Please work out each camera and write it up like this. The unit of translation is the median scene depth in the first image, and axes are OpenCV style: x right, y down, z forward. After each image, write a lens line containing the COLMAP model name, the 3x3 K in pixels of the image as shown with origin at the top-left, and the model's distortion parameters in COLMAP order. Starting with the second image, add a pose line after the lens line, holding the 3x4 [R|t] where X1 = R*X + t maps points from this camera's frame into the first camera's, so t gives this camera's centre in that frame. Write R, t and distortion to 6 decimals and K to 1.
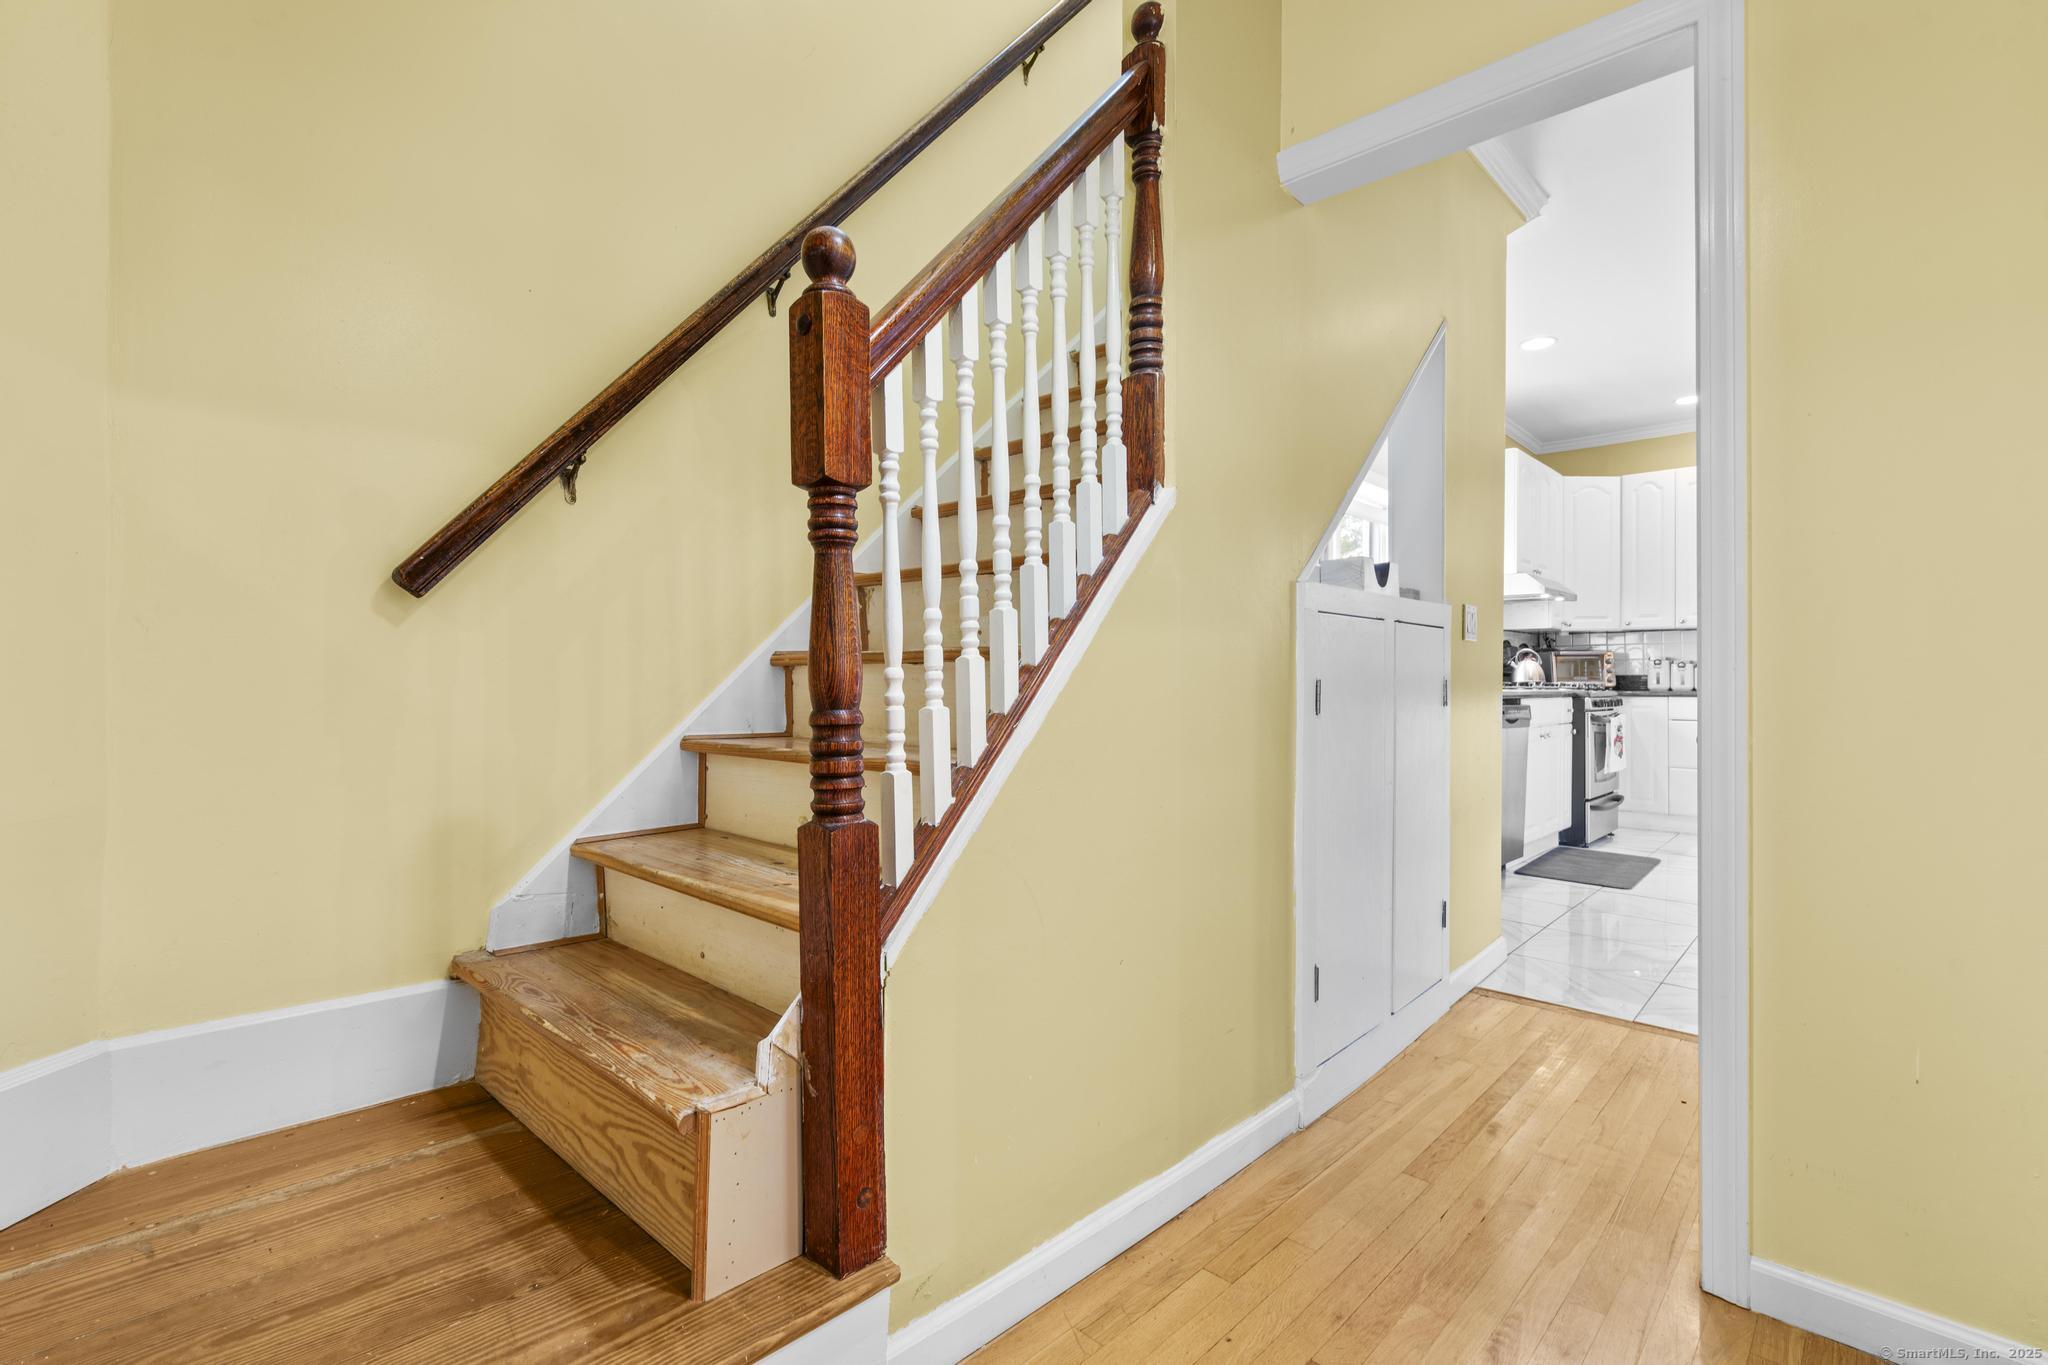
lens RADIAL K [[922.6, 0, 1017.1], [0, 922.6, 674.3], [0, 0, 1]] dist [-0.000178, 0.000853]
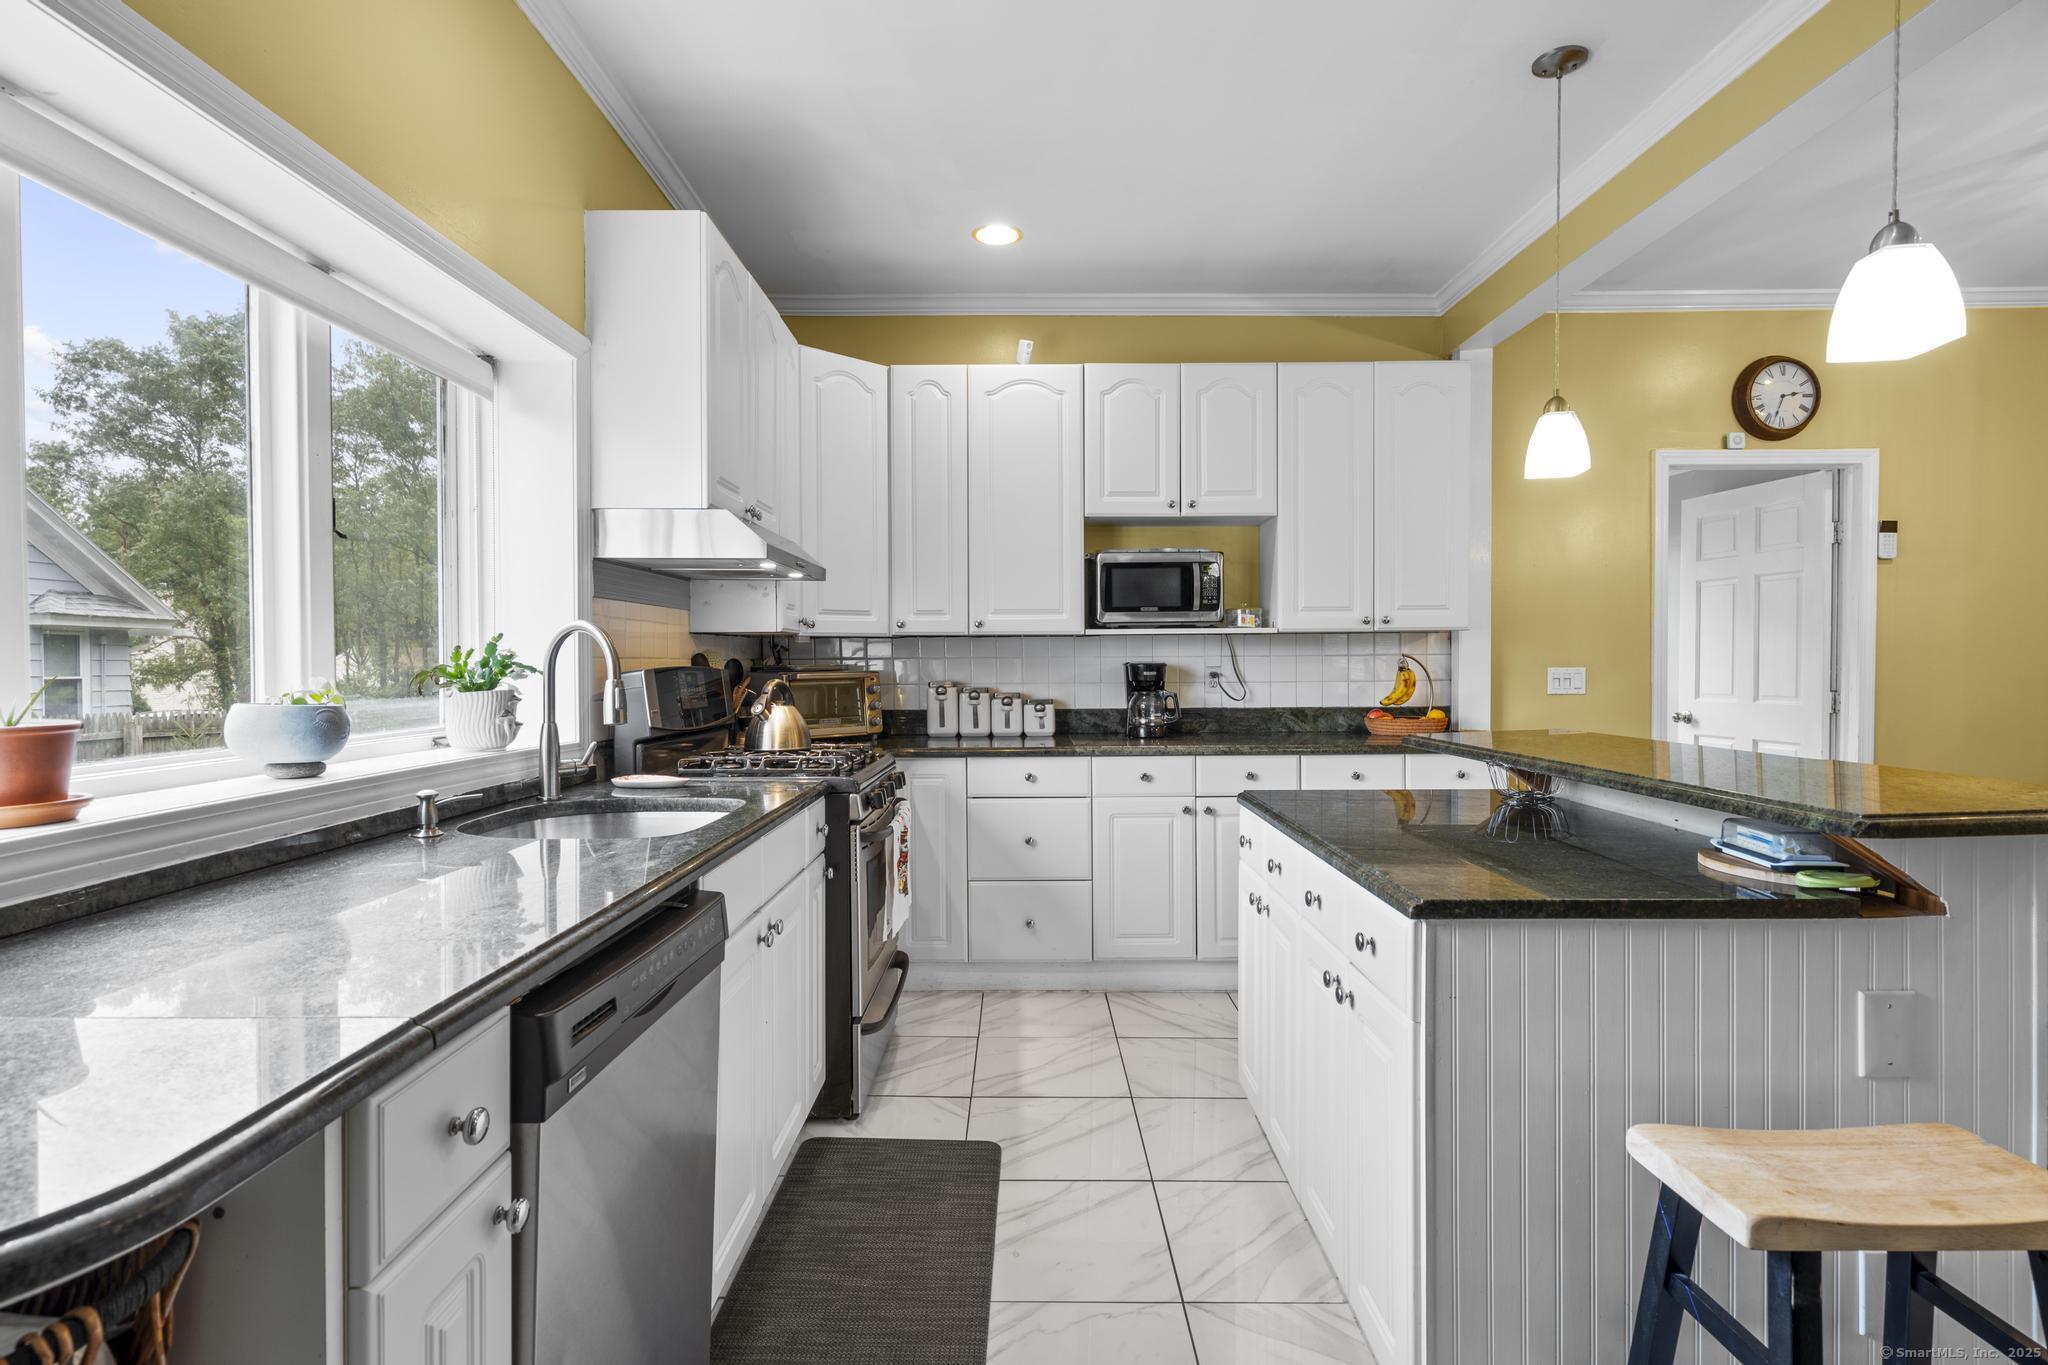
lens RADIAL K [[984.7, 0, 1023.7], [0, 984.7, 675.5], [0, 0, 1]] dist [0.010870, 0.000432]
pose [[0.720866, -0.019636, 0.692797, 0.302128], [0.005814, 0.999735, 0.022285, -0.037512], [-0.693050, -0.012037, 0.720789, 0.521941]]
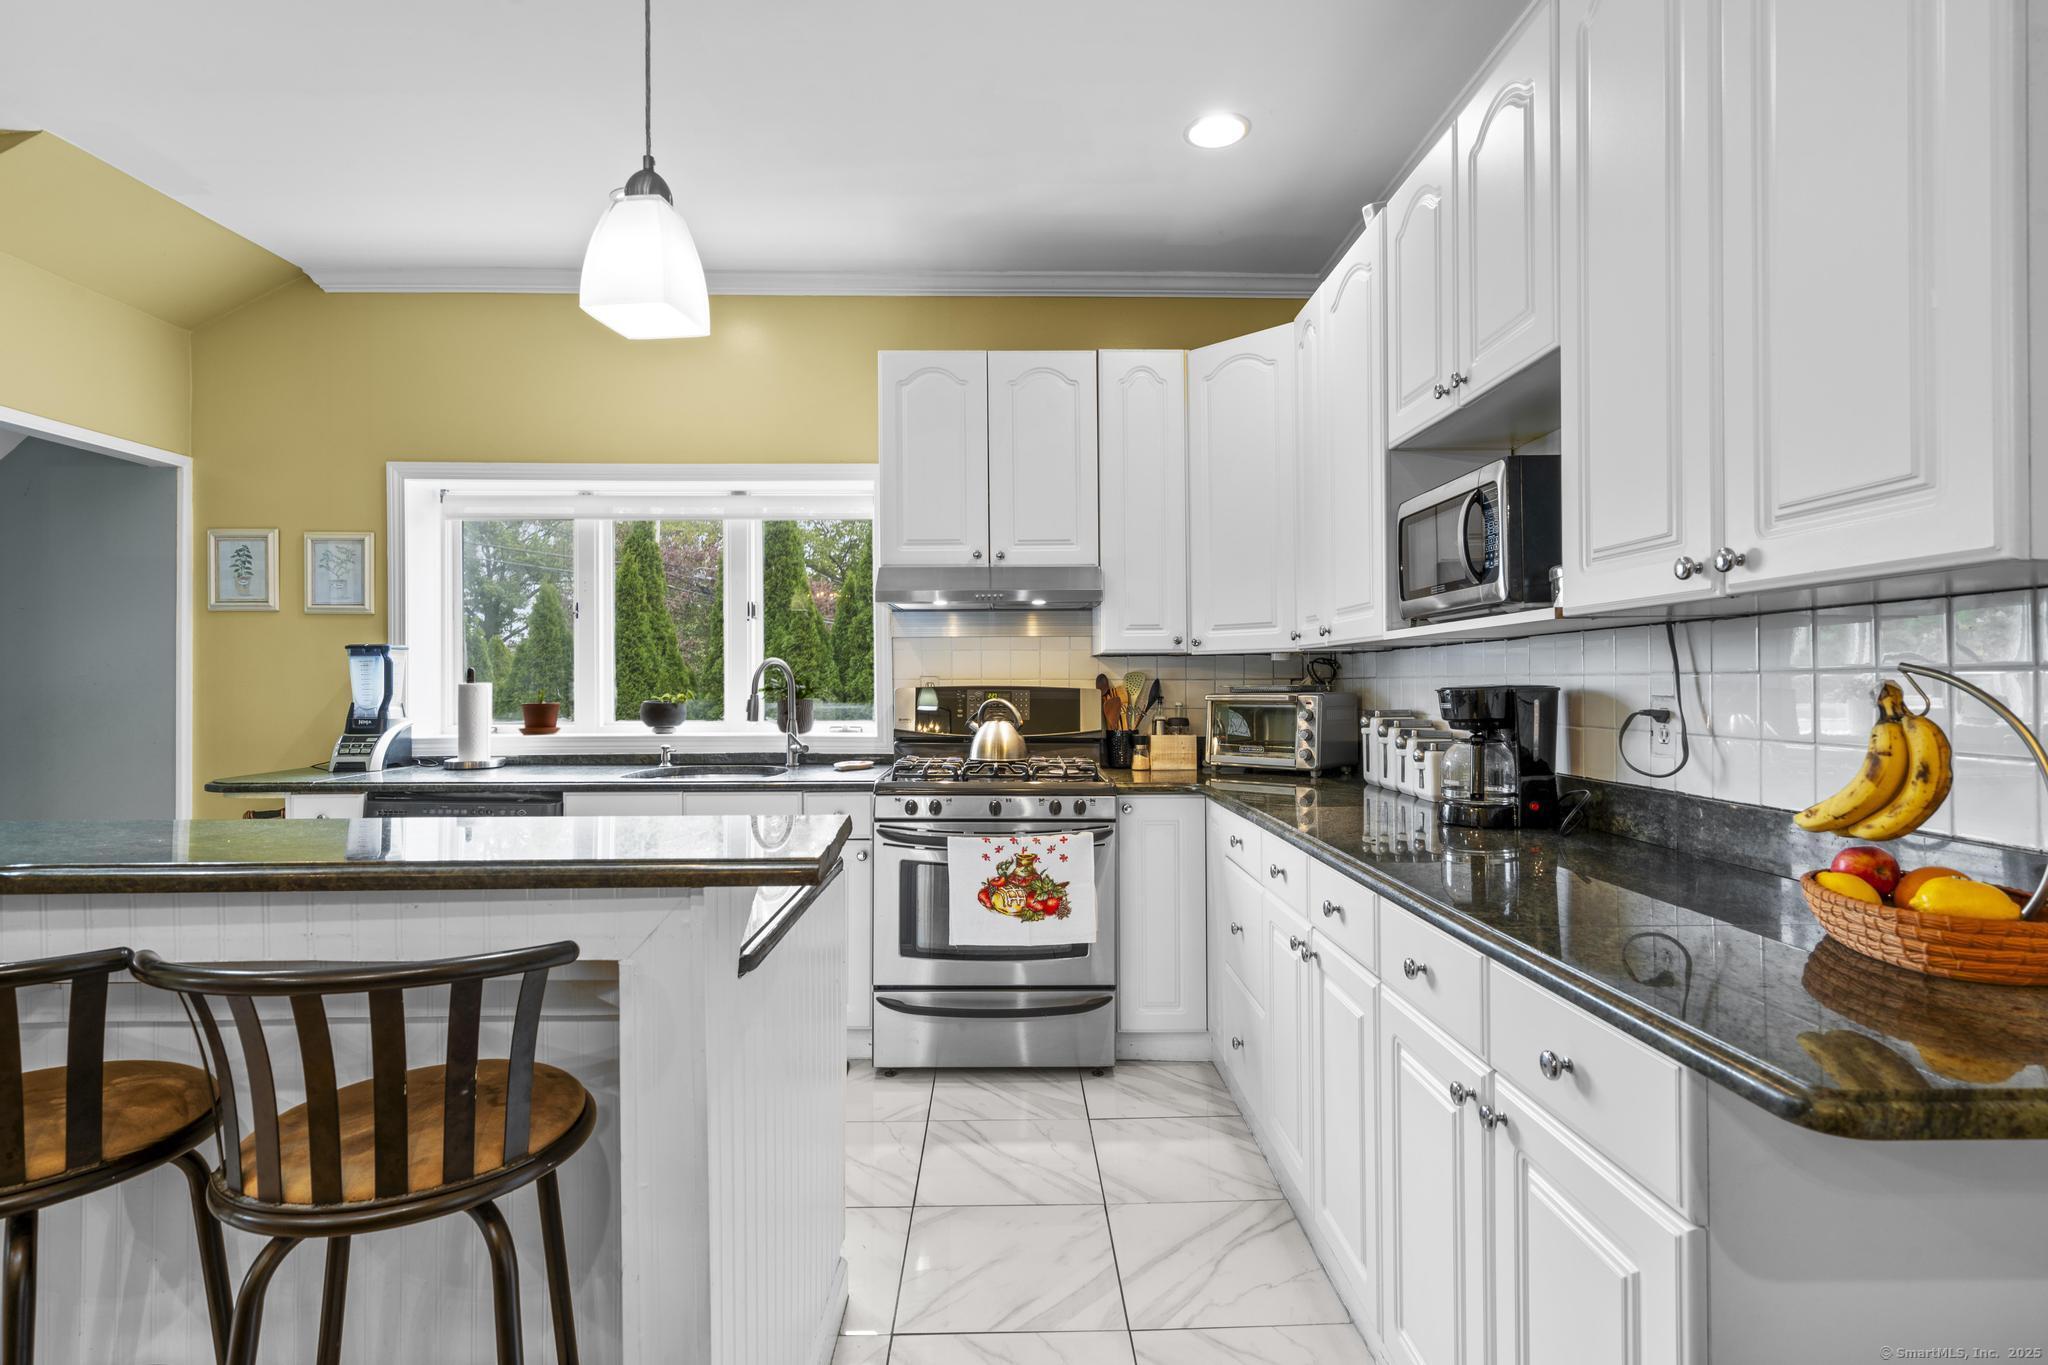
lens RADIAL K [[984.7, 0, 1017.0], [0, 984.7, 672.4], [0, 0, 1]] dist [0.010870, 0.000432]
pose [[0.706409, -0.016776, -0.707605, 0.941808], [0.015854, 0.999843, -0.007878, -0.035751], [0.707627, -0.005654, 0.706564, 0.571782]]
